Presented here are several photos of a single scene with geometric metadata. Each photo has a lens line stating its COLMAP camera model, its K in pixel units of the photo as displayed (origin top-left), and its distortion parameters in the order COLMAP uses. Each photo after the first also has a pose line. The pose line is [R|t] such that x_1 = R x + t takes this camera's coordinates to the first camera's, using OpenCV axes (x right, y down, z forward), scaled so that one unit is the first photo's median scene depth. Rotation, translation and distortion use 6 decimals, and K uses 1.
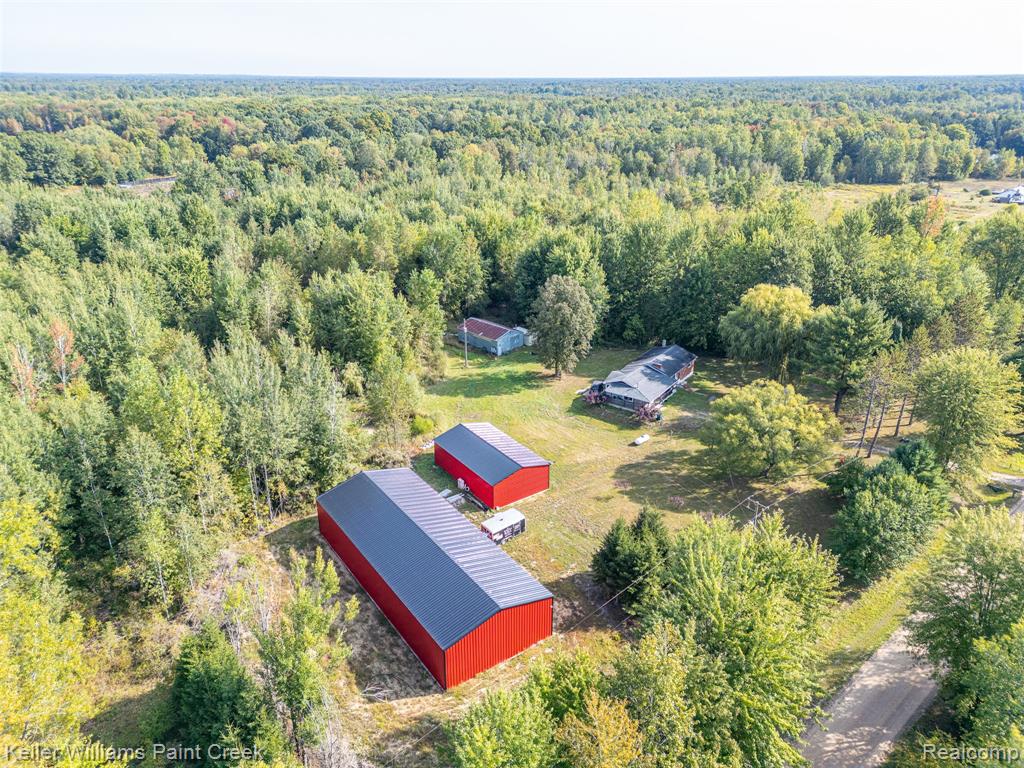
lens RADIAL K [[712.3, 0, 514.6], [0, 712.3, 385.9], [0, 0, 1]] dist [0.071626, -0.062511]
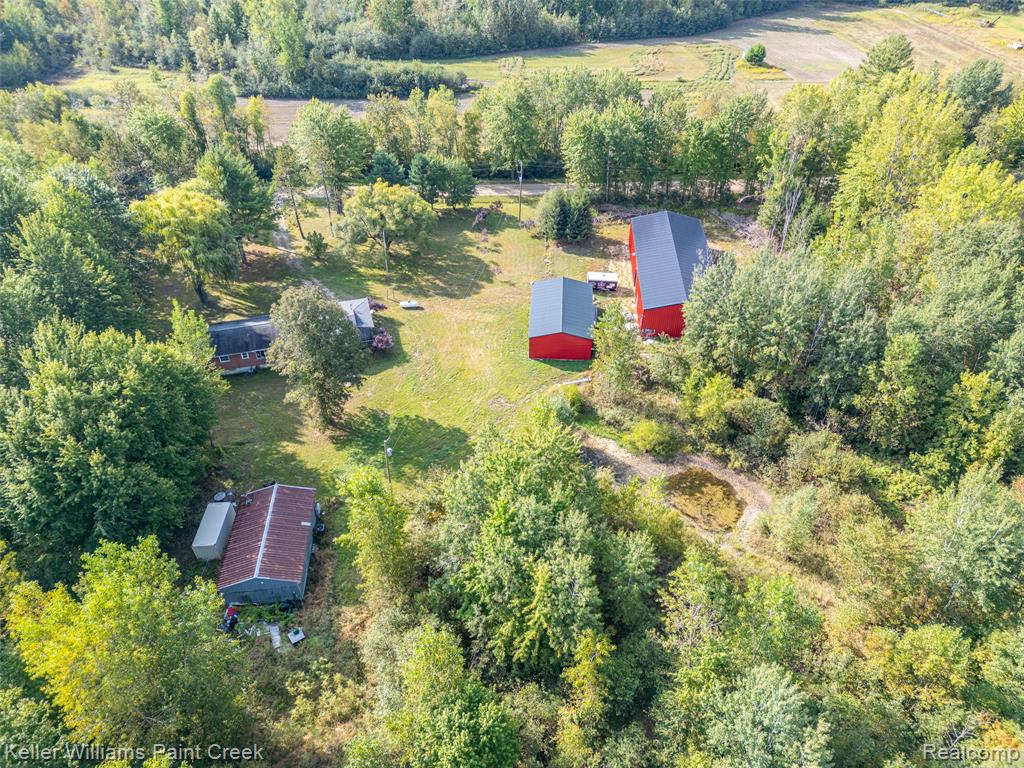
lens RADIAL K [[712.3, 0, 513.2], [0, 712.3, 388.7], [0, 0, 1]] dist [0.071626, -0.062511]
pose [[-0.771383, -0.397091, 0.497279, -0.439397], [0.251571, 0.527494, 0.811457, -0.577598], [-0.584534, 0.751045, -0.307003, 1.133824]]
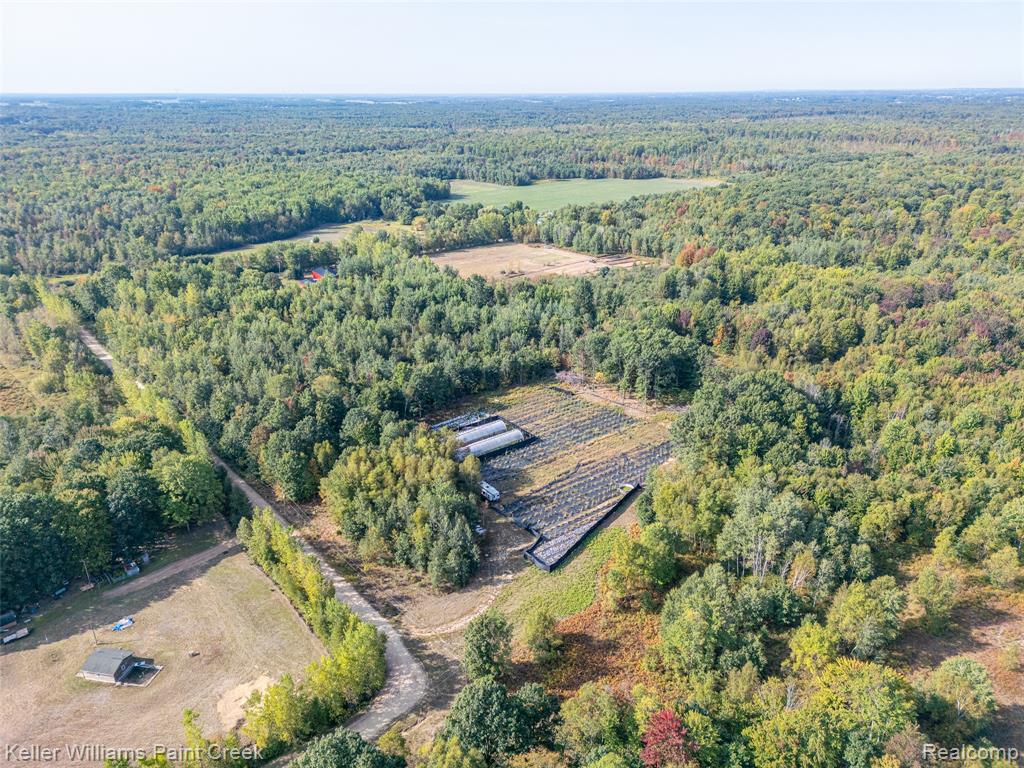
lens RADIAL K [[712.3, 0, 514.0], [0, 712.3, 394.3], [0, 0, 1]] dist [0.071626, -0.062511]
pose [[-0.999433, -0.007767, 0.032777, -1.222027], [0.018151, 0.695513, 0.718284, -2.203828], [-0.028376, 0.718472, -0.694977, 3.775151]]
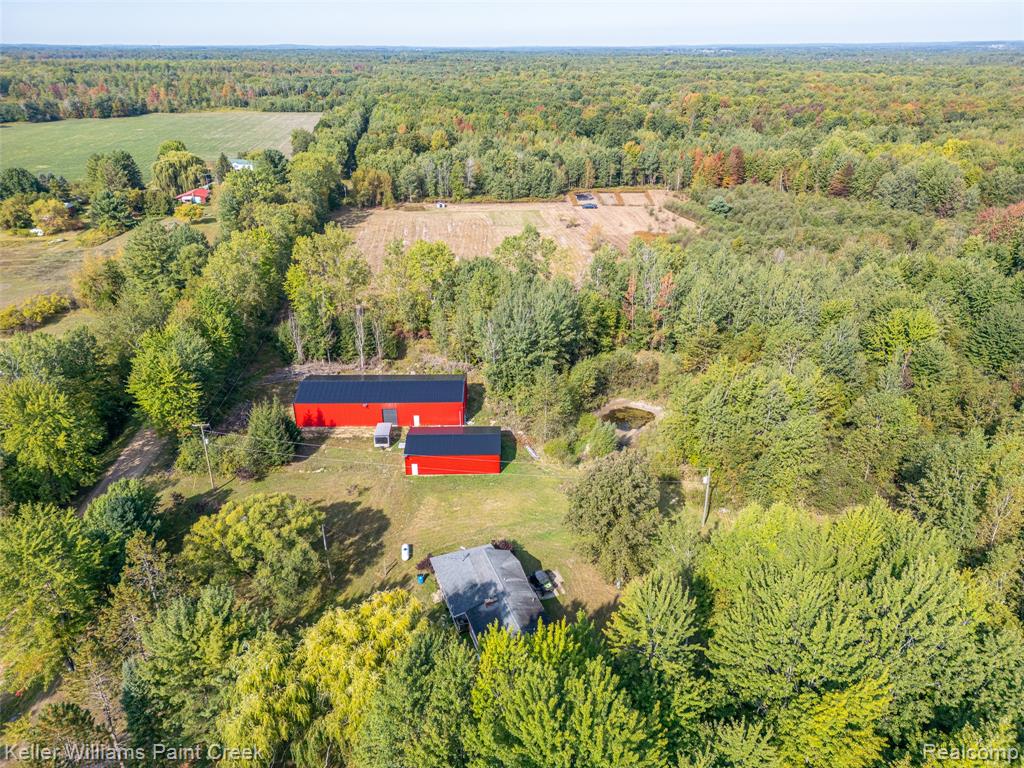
lens RADIAL K [[712.3, 0, 513.3], [0, 712.3, 384.1], [0, 0, 1]] dist [0.071626, -0.062511]
pose [[-0.576506, 0.344410, -0.740960, 0.589982], [-0.323612, 0.736430, 0.594092, -0.560536], [0.750277, 0.582282, -0.313101, 1.078208]]
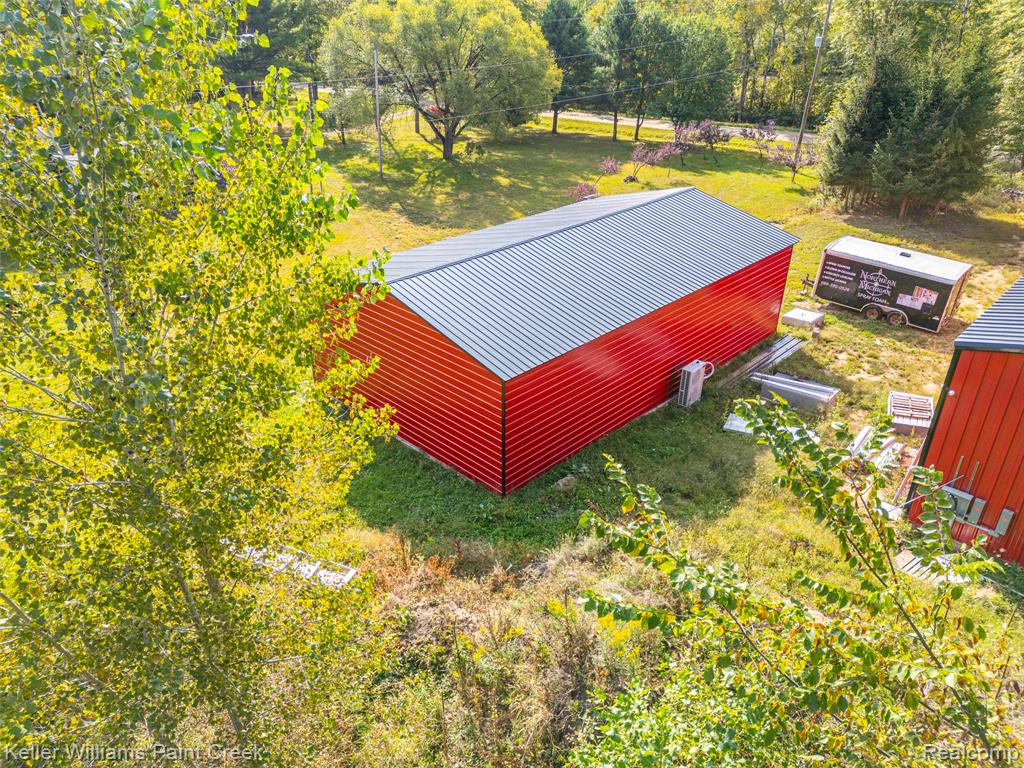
lens RADIAL K [[712.3, 0, 512.5], [0, 712.3, 386.6], [0, 0, 1]] dist [0.071626, -0.062511]
pose [[-0.167781, -0.469629, 0.866775, -0.208285], [0.377833, 0.781465, 0.496544, -0.002745], [-0.910545, 0.410806, 0.046326, 0.790491]]
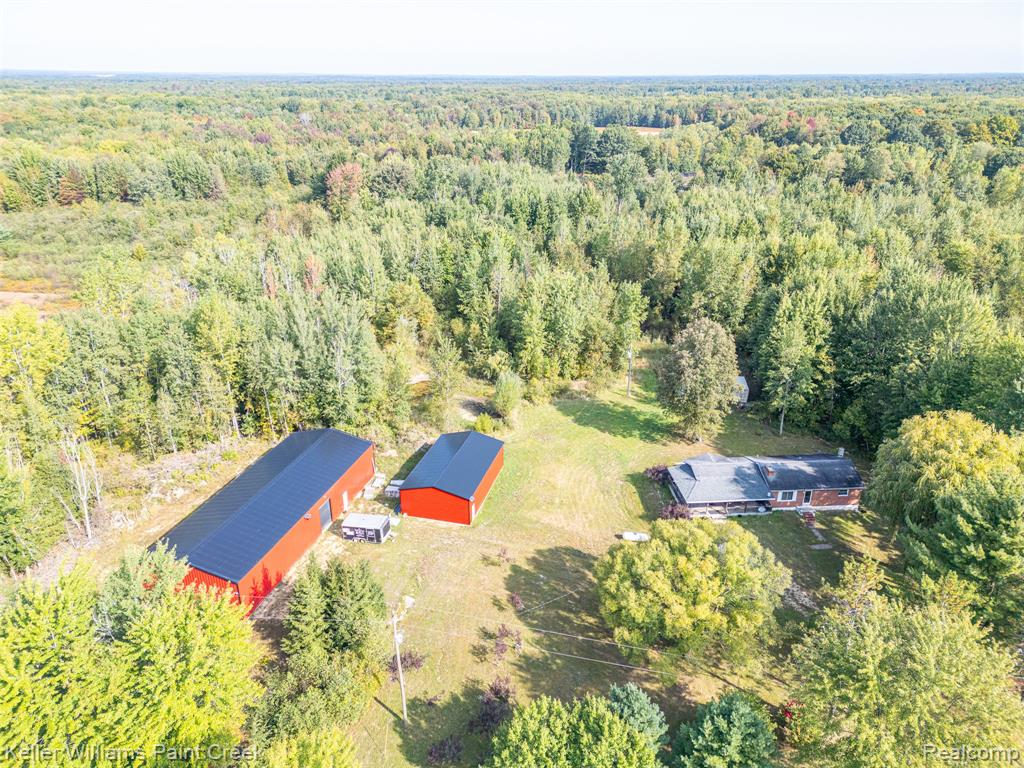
lens RADIAL K [[712.3, 0, 509.3], [0, 712.3, 381.5], [0, 0, 1]] dist [0.071626, -0.062511]
pose [[0.627184, 0.300603, -0.718525, 0.517079], [-0.305131, 0.943611, 0.128428, -0.123520], [0.716614, 0.138696, 0.683541, 0.291371]]
